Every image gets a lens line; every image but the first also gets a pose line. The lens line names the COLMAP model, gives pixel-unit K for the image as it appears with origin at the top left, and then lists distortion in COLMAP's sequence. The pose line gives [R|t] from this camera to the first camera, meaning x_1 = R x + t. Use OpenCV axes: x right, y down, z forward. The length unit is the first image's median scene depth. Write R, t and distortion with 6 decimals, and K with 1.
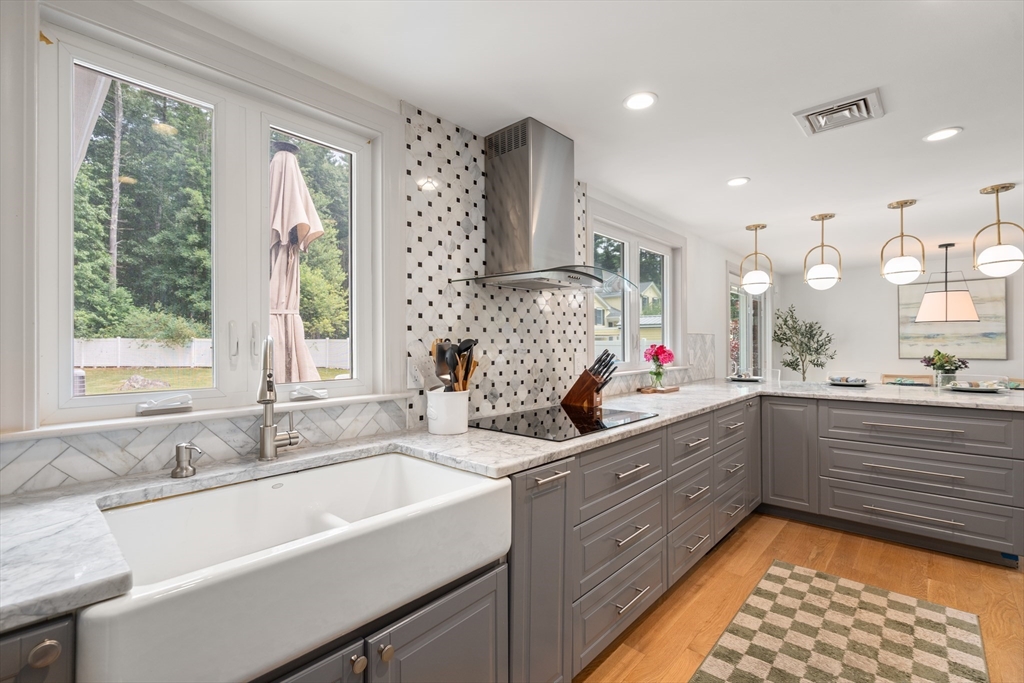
lens RADIAL K [[461.8, 0, 506.0], [0, 461.8, 343.5], [0, 0, 1]] dist [0.000244, -0.000715]
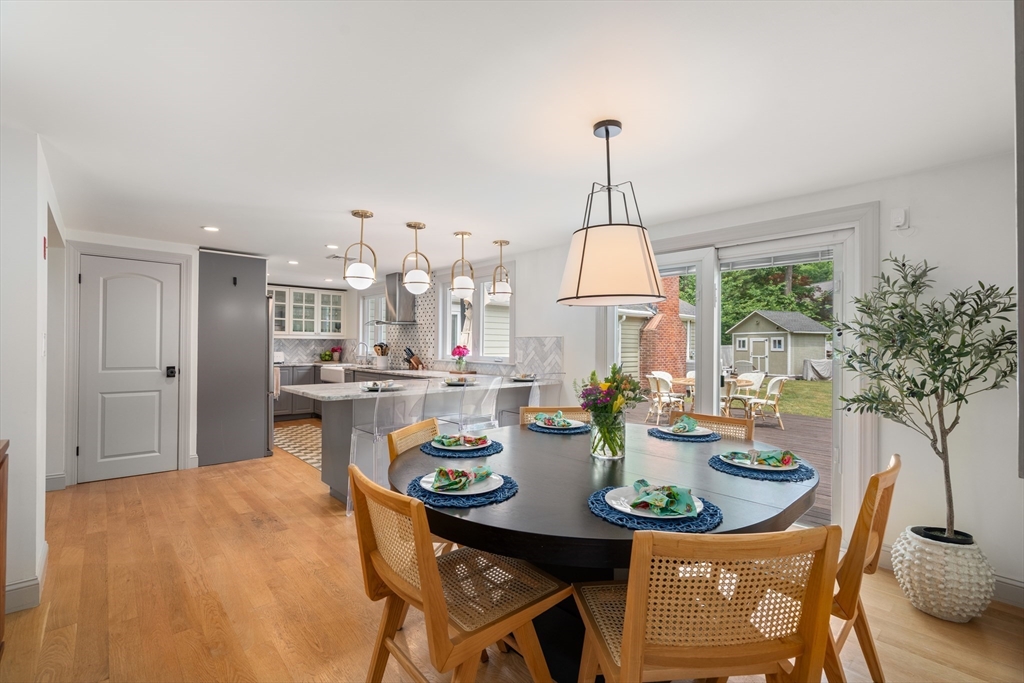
lens RADIAL K [[461.7, 0, 512.0], [0, 461.7, 341.5], [0, 0, 1]] dist [-0.003633, -0.000248]
pose [[-0.087963, -0.000478, -0.996124, 0.213494], [-0.005145, 0.999987, -0.000026, -0.001374], [0.996110, 0.005123, -0.087965, 0.143239]]
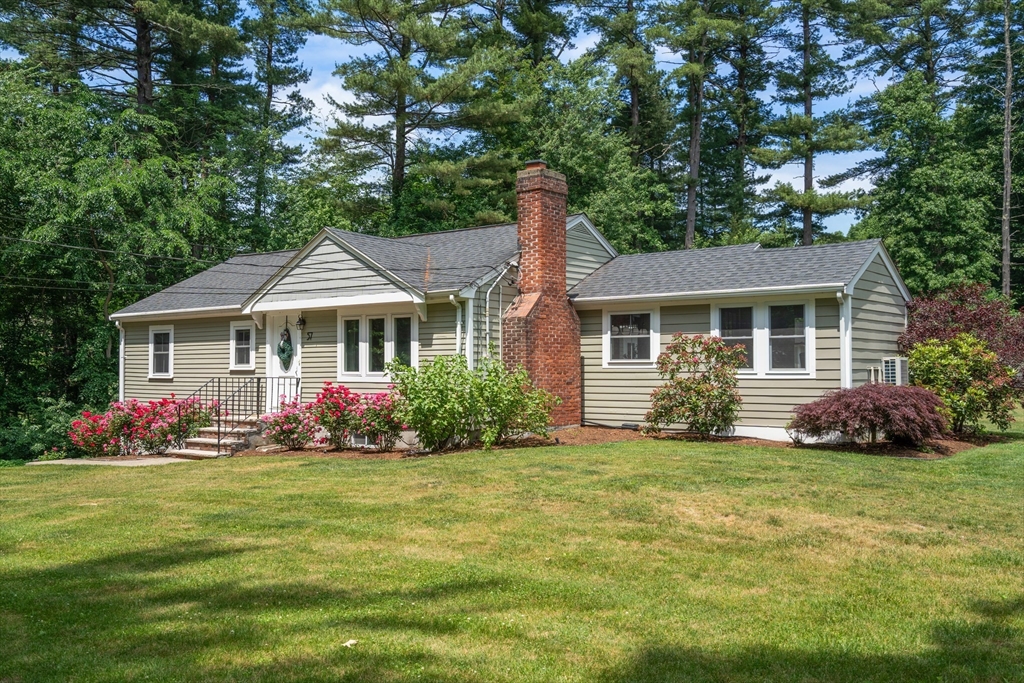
lens RADIAL K [[916.5, 0, 512.0], [0, 916.5, 341.5], [0, 0, 1]] dist [-0.042693, 0.072970]
pose [[0.098001, -0.025681, -0.994855, 0.771503], [0.005295, 0.999666, -0.025284, 0.006649], [0.995172, -0.002790, 0.098104, -0.043304]]
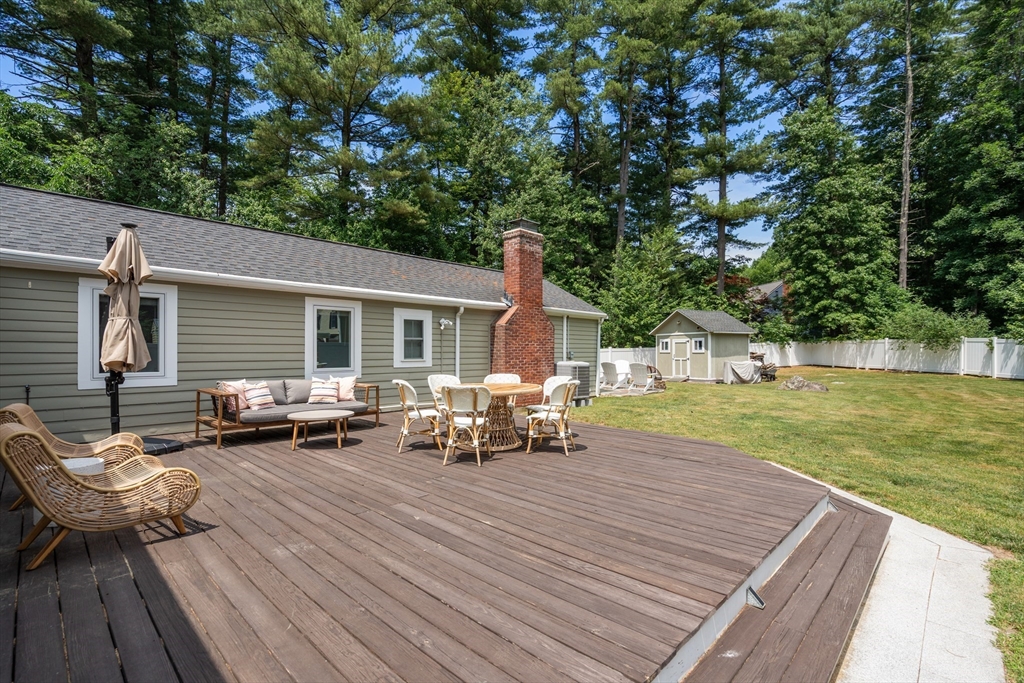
lens RADIAL K [[464.7, 0, 509.4], [0, 464.7, 348.8], [0, 0, 1]] dist [-0.001410, 0.000899]
pose [[-0.020213, 0.002636, -0.999792, 0.126815], [0.001565, 0.999995, 0.002604, 0.004401], [0.999794, -0.001512, -0.020217, 0.248367]]
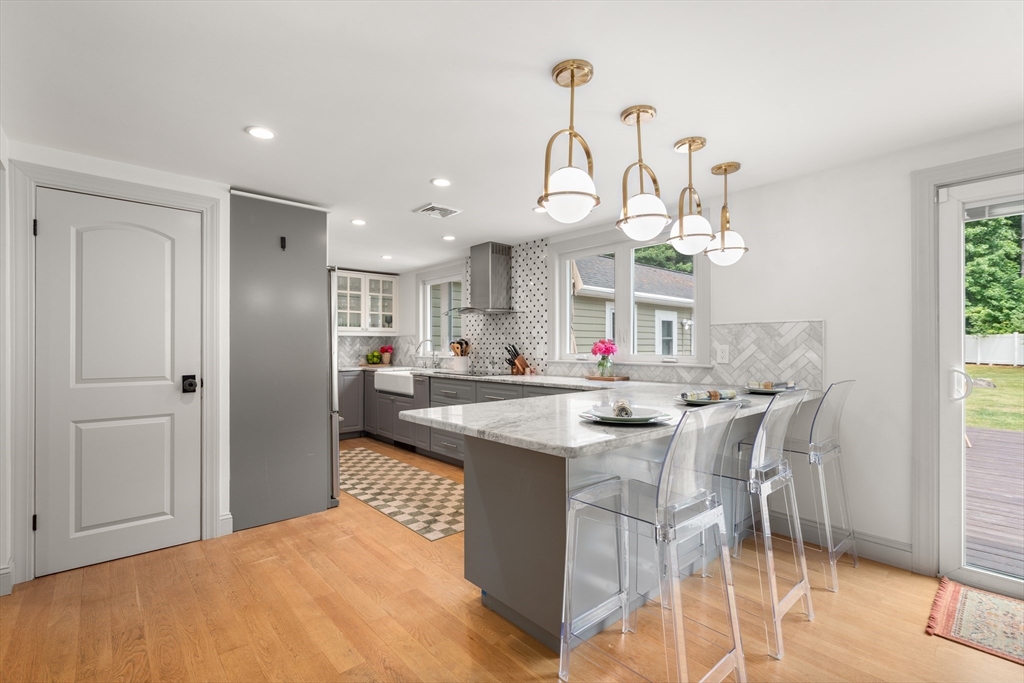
lens RADIAL K [[461.8, 0, 506.0], [0, 461.8, 343.5], [0, 0, 1]] dist [0.000244, -0.000715]
pose [[-0.097892, 0.002331, -0.995194, 0.161110], [0.005196, 0.999985, 0.001831, 0.001035], [0.995183, -0.004992, -0.097903, 0.093019]]
